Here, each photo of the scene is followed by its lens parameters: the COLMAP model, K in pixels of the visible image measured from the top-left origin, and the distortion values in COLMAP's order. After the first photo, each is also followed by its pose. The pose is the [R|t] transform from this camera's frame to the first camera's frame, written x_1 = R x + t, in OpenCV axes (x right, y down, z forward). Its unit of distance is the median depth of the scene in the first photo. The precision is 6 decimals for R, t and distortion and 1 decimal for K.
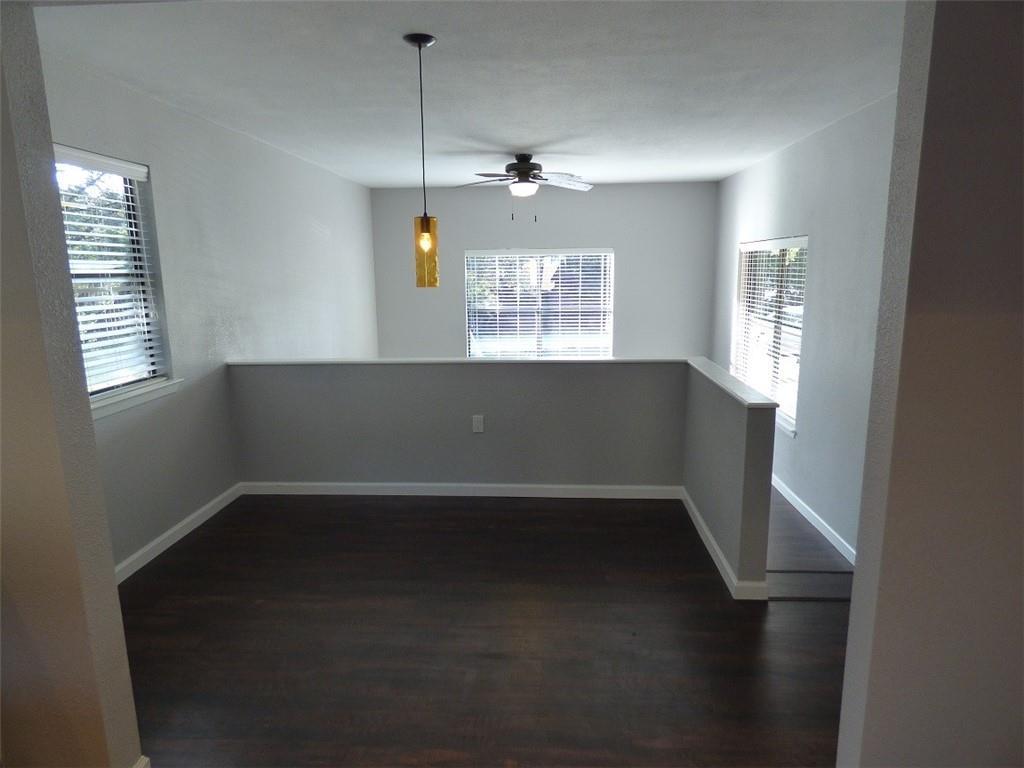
lens RADIAL K [[628.5, 0, 514.0], [0, 628.5, 382.9], [0, 0, 1]] dist [-0.003370, -0.003543]
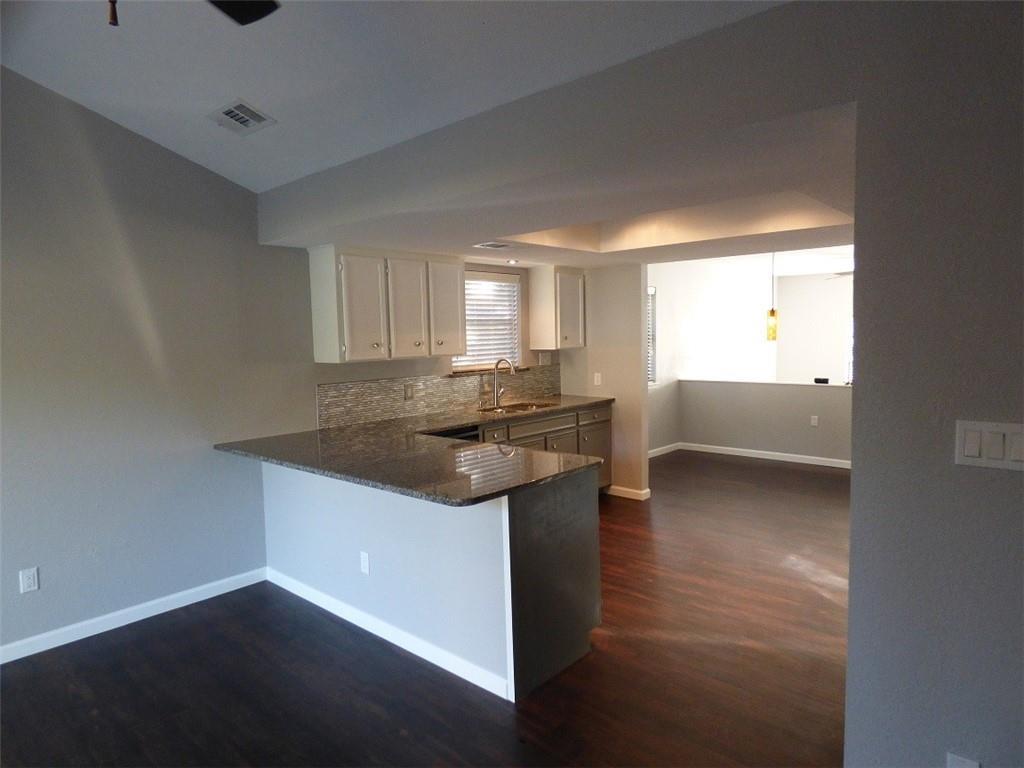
lens RADIAL K [[628.5, 0, 510.6], [0, 628.5, 380.6], [0, 0, 1]] dist [-0.003370, -0.003543]
pose [[0.784782, 0.047887, -0.617919, 0.407700], [-0.109373, 0.992064, -0.062027, 0.180593], [0.610045, 0.116262, 0.783791, -1.019458]]
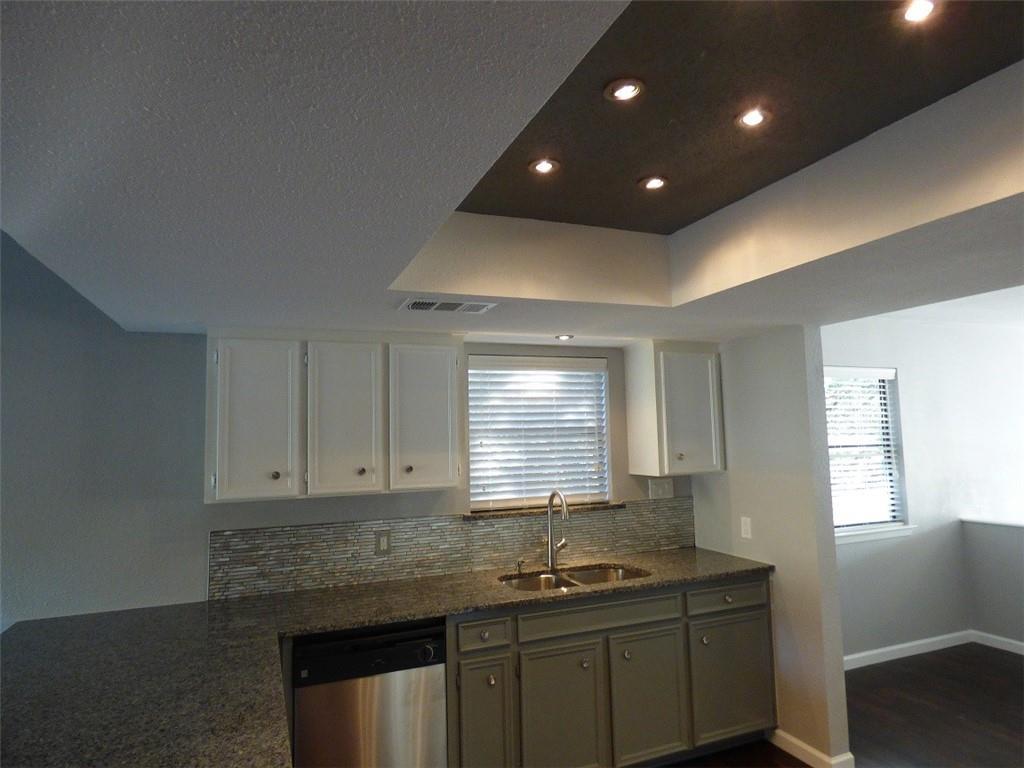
lens RADIAL K [[628.5, 0, 516.1], [0, 628.5, 377.6], [0, 0, 1]] dist [-0.003370, -0.003543]
pose [[0.442592, -0.080659, -0.893088, 0.282242], [-0.150688, 0.975094, -0.162742, 0.030838], [0.883972, 0.206606, 0.419414, -0.326194]]
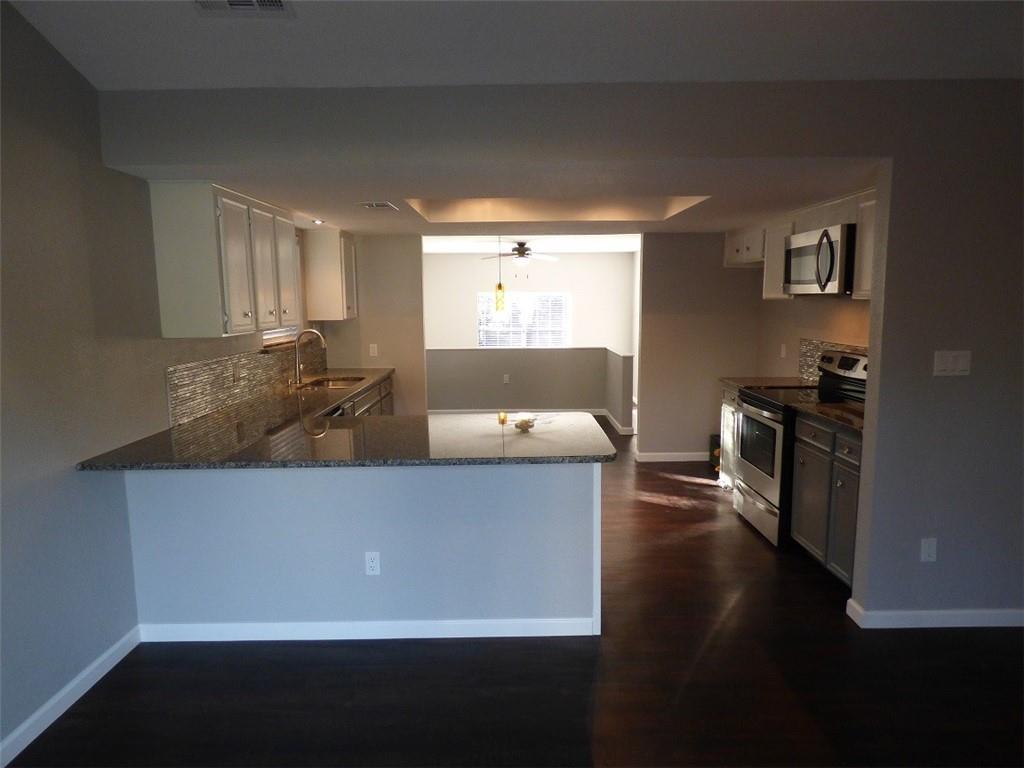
lens RADIAL K [[628.5, 0, 512.2], [0, 628.5, 382.1], [0, 0, 1]] dist [-0.003370, -0.003543]
pose [[0.997843, -0.000196, 0.065643, -0.201996], [0.004054, 0.998270, -0.058650, 0.229495], [-0.065518, 0.058790, 0.996118, -1.221839]]
